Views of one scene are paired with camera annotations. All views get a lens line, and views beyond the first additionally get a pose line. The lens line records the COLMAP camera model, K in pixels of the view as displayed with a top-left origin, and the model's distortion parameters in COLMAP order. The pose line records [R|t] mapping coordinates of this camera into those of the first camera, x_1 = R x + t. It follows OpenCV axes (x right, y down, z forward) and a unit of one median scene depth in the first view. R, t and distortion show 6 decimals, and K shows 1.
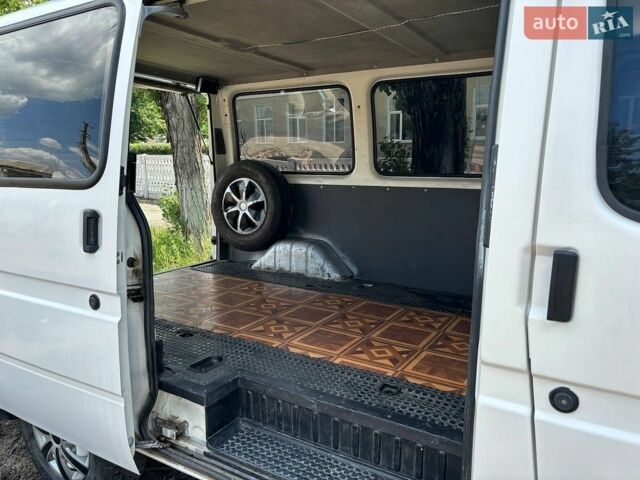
lens RADIAL K [[483.5, 0, 318.2], [0, 483.5, 242.5], [0, 0, 1]] dist [0.007195, 0.000185]
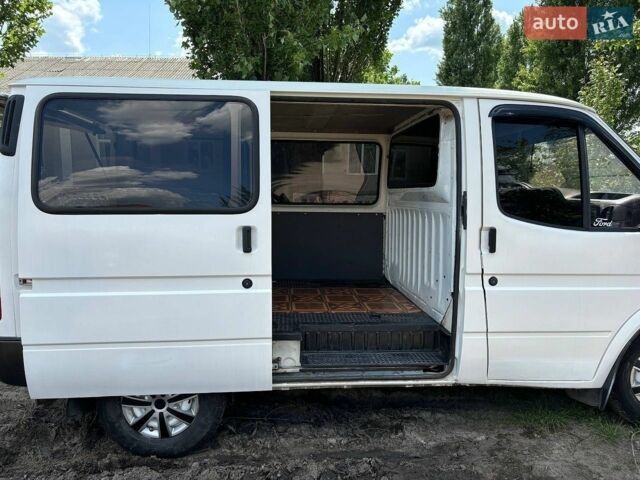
lens RADIAL K [[483.5, 0, 322.1], [0, 483.5, 236.5], [0, 0, 1]] dist [0.007195, 0.000185]
pose [[0.815170, -0.047928, 0.577236, -1.214008], [0.089064, 0.995091, -0.043154, 0.060942], [-0.572333, 0.086589, 0.815437, -0.479265]]
